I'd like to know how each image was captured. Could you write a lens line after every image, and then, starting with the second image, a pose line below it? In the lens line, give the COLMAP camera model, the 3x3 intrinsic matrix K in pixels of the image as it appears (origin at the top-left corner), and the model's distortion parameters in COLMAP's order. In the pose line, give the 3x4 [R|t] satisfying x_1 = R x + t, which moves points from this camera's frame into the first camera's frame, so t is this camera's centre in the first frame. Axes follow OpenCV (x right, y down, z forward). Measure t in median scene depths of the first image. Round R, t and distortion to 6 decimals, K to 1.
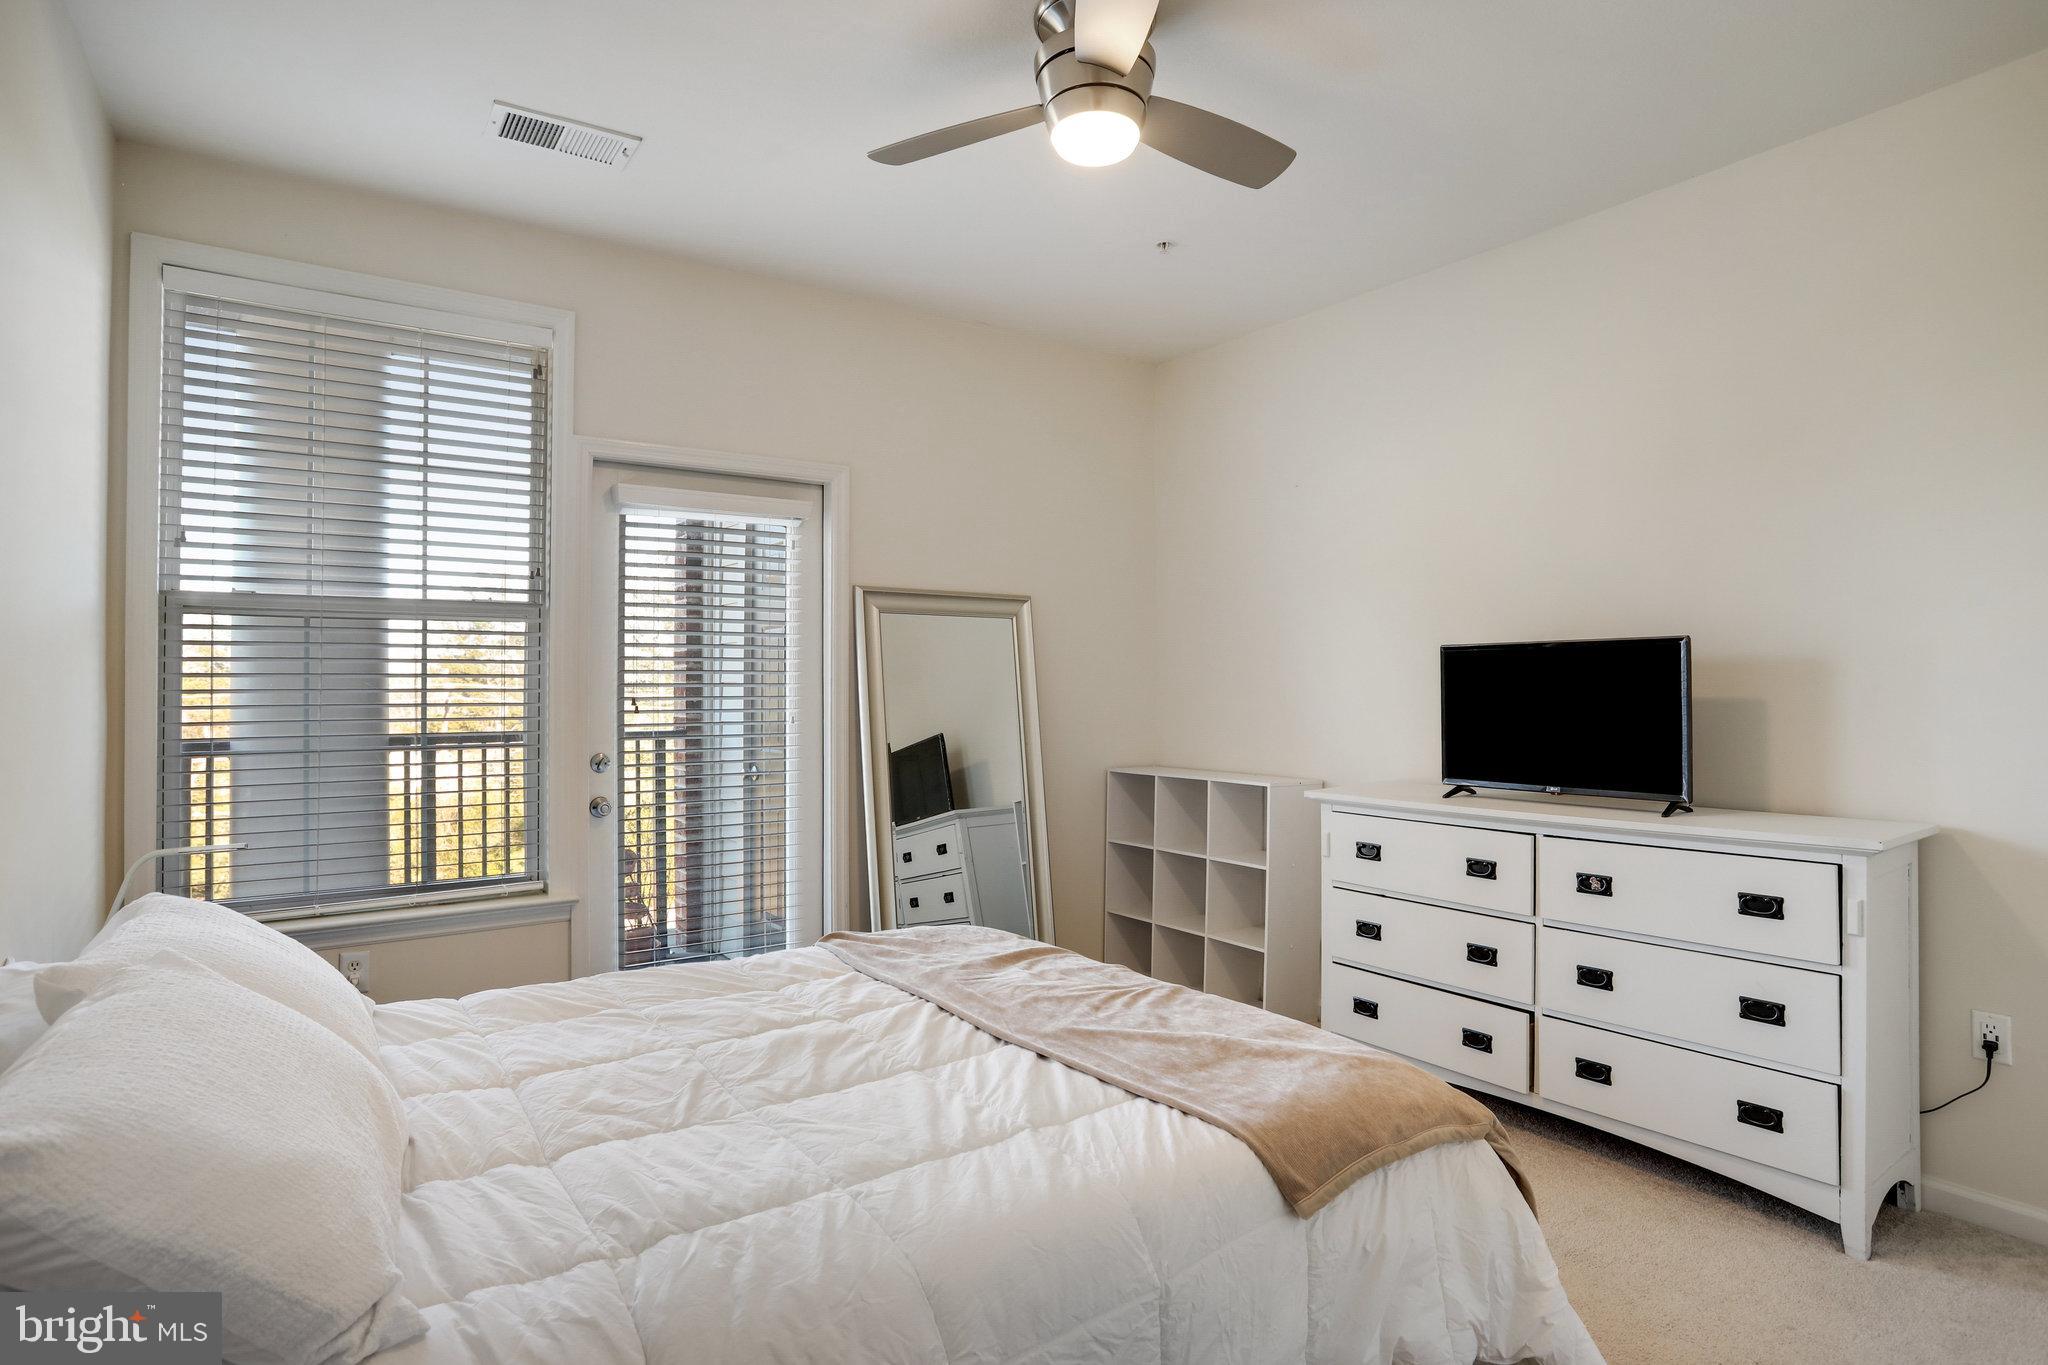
lens RADIAL K [[1034.3, 0, 1029.6], [0, 1034.3, 683.0], [0, 0, 1]] dist [-0.059866, 0.030469]
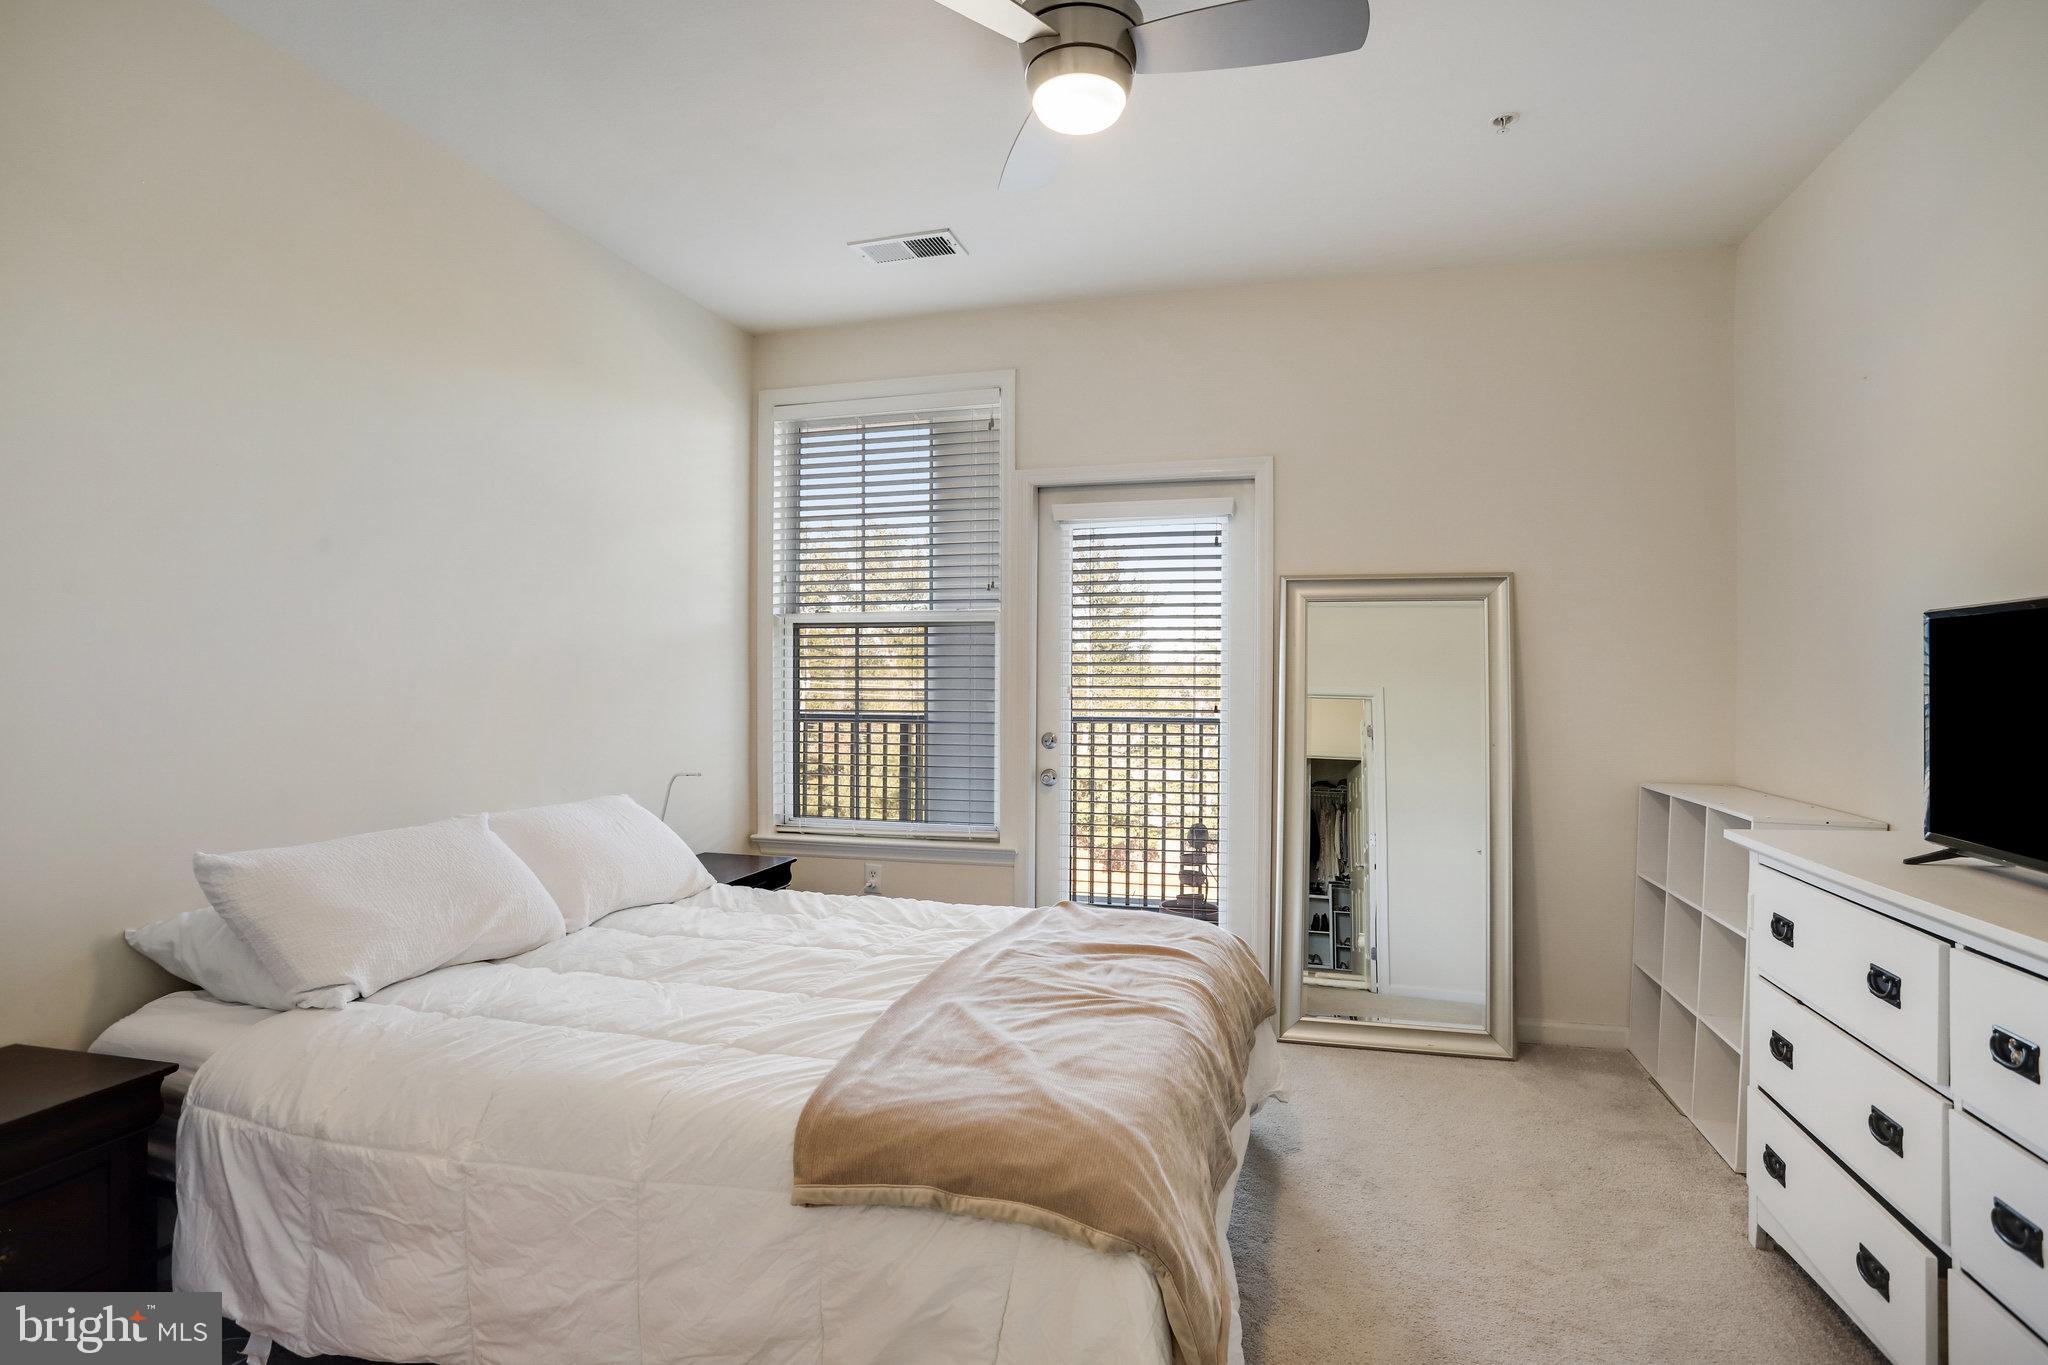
lens RADIAL K [[1004.9, 0, 1021.4], [0, 1004.9, 684.4], [0, 0, 1]] dist [-0.059392, 0.028571]
pose [[0.657586, 0.010741, -0.753303, 0.578701], [-0.005347, 0.999940, 0.009591, 0.002167], [0.753360, -0.002279, 0.657604, 0.265310]]
